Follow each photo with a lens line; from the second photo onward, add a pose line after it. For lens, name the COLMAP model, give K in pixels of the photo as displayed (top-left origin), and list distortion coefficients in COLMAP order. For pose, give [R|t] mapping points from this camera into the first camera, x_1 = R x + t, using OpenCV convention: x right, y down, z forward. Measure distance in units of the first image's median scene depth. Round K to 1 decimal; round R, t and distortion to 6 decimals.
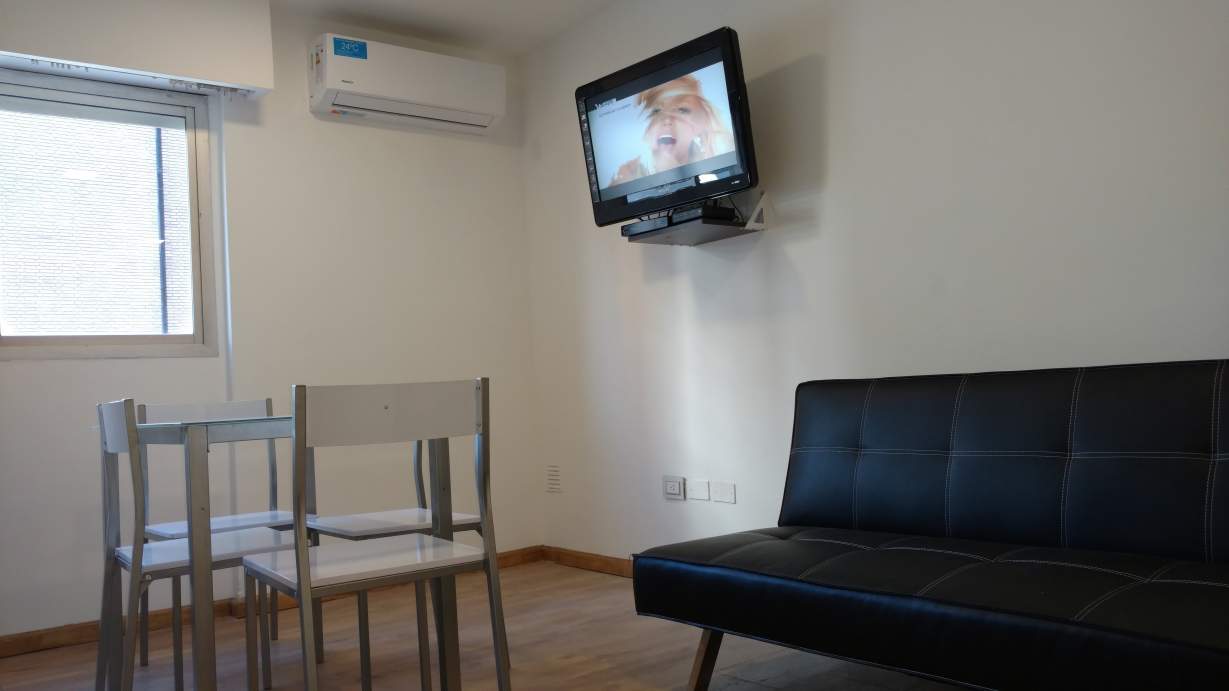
lens RADIAL K [[980.6, 0, 618.4], [0, 980.6, 351.1], [0, 0, 1]] dist [0.005538, -0.004154]
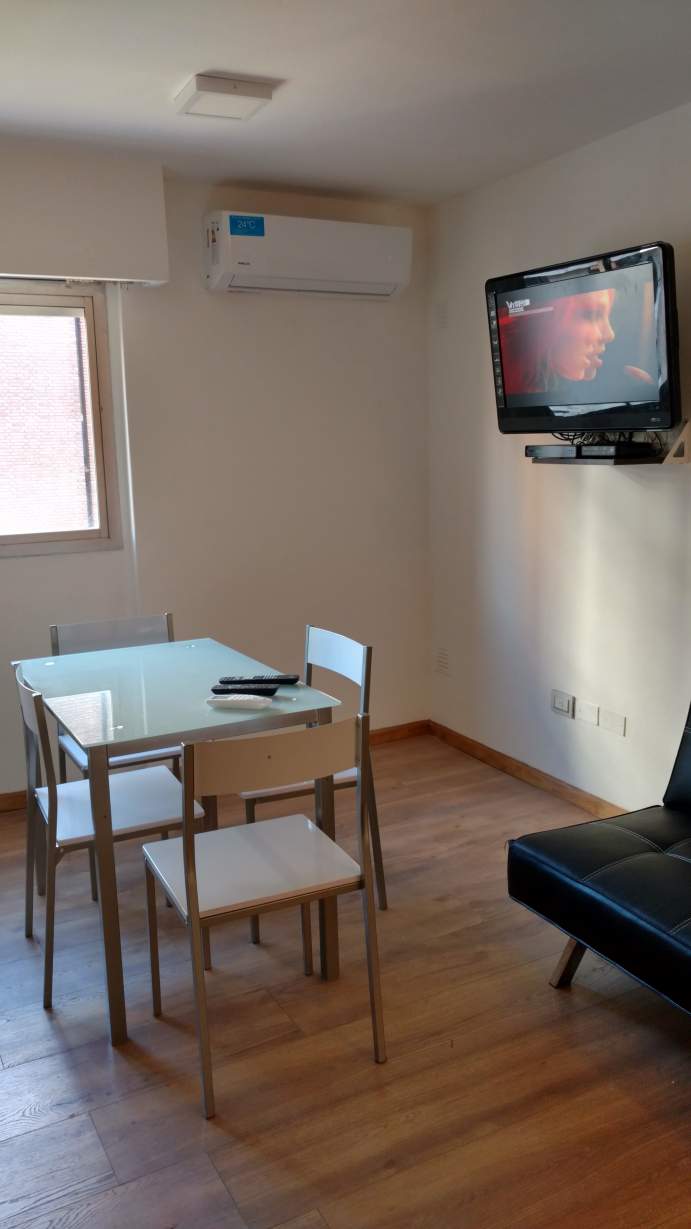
lens RADIAL K [[980.6, 0, 346.4], [0, 980.6, 614.1], [0, 0, 1]] dist [0.005538, -0.004154]
pose [[0.983077, 0.066882, -0.170550, 0.004927], [-0.024374, 0.970449, 0.240071, -0.182736], [0.181566, -0.231851, 0.955656, 0.037703]]
